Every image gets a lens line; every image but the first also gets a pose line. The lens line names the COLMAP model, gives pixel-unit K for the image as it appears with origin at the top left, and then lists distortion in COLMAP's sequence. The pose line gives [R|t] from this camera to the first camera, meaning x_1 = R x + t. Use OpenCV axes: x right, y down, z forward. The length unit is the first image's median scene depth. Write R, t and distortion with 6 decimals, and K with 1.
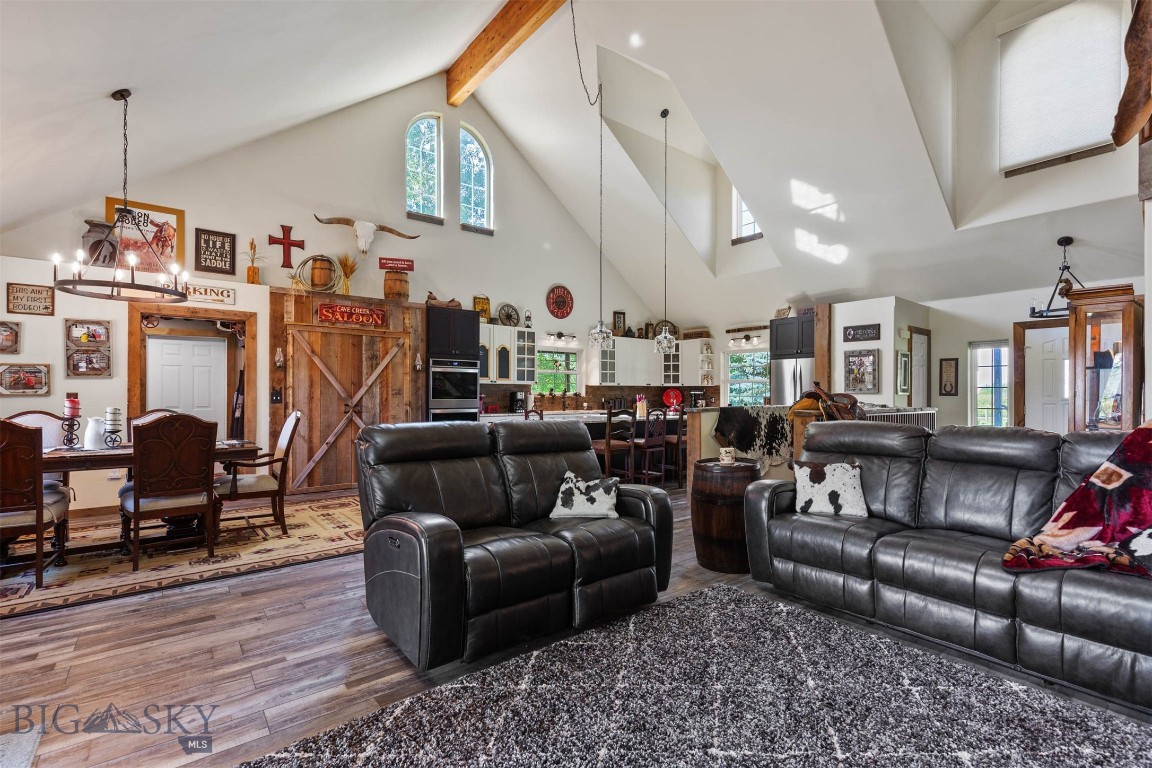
lens RADIAL K [[518.2, 0, 566.8], [0, 518.2, 389.9], [0, 0, 1]] dist [0.009304, -0.003123]
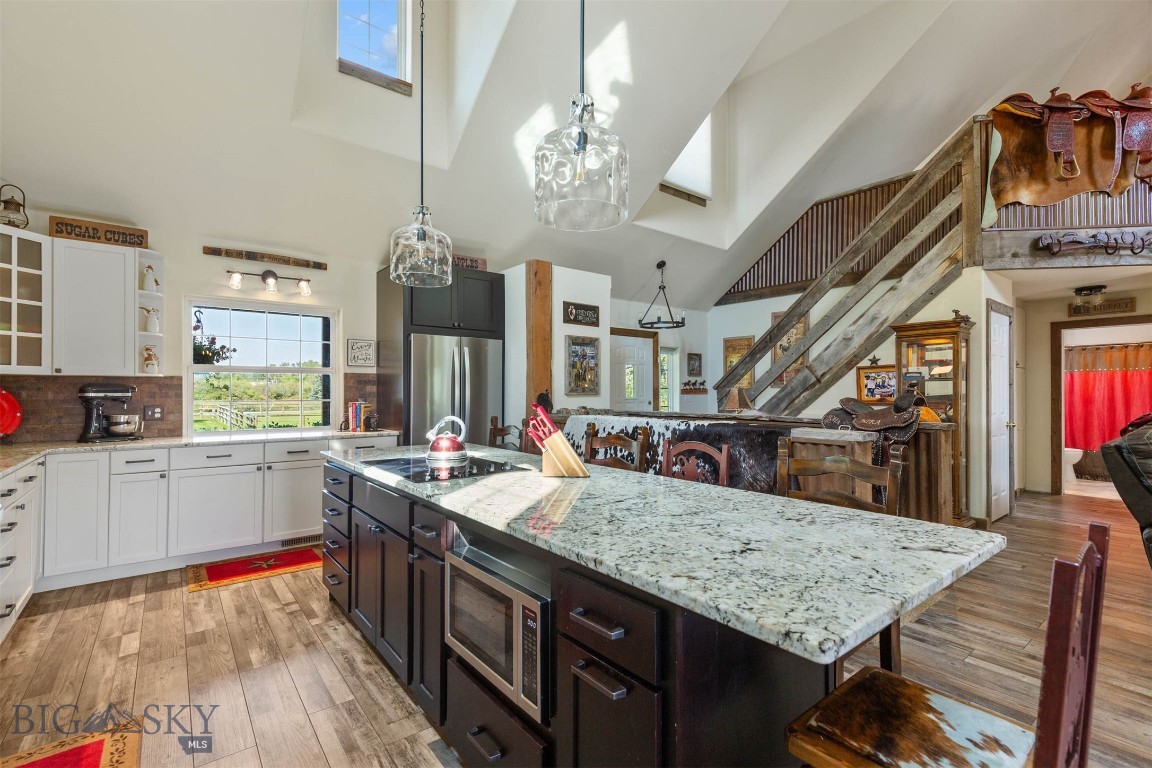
lens RADIAL K [[518.2, 0, 568.1], [0, 518.2, 390.6], [0, 0, 1]] dist [0.009304, -0.003123]
pose [[-0.009364, 0.001064, 0.999956, -0.177102], [-0.008697, 0.999962, -0.001145, 0.000945], [-0.999918, -0.008707, -0.009354, 1.031075]]
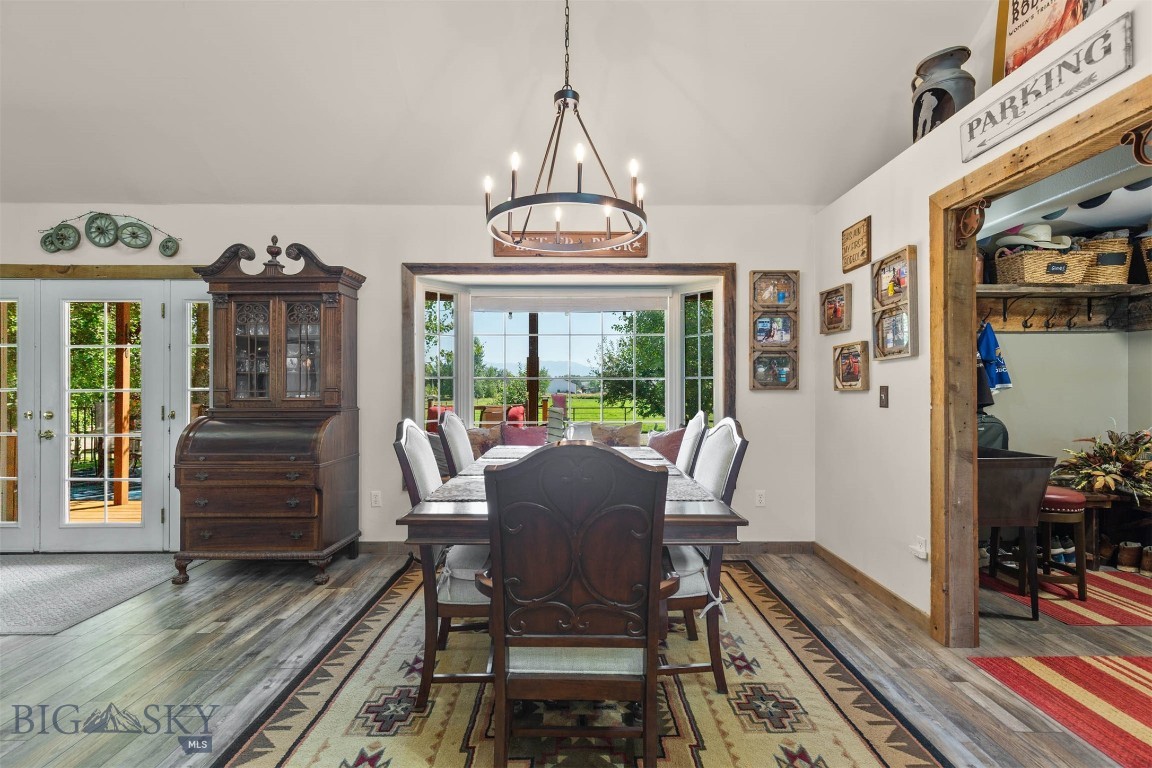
lens RADIAL K [[518.2, 0, 583.4], [0, 518.2, 386.0], [0, 0, 1]] dist [0.009304, -0.003123]
pose [[-0.603734, -0.005015, -0.797170, -0.210394], [0.005485, 0.999930, -0.010445, 0.007375], [0.797167, -0.010678, -0.603664, 0.817426]]
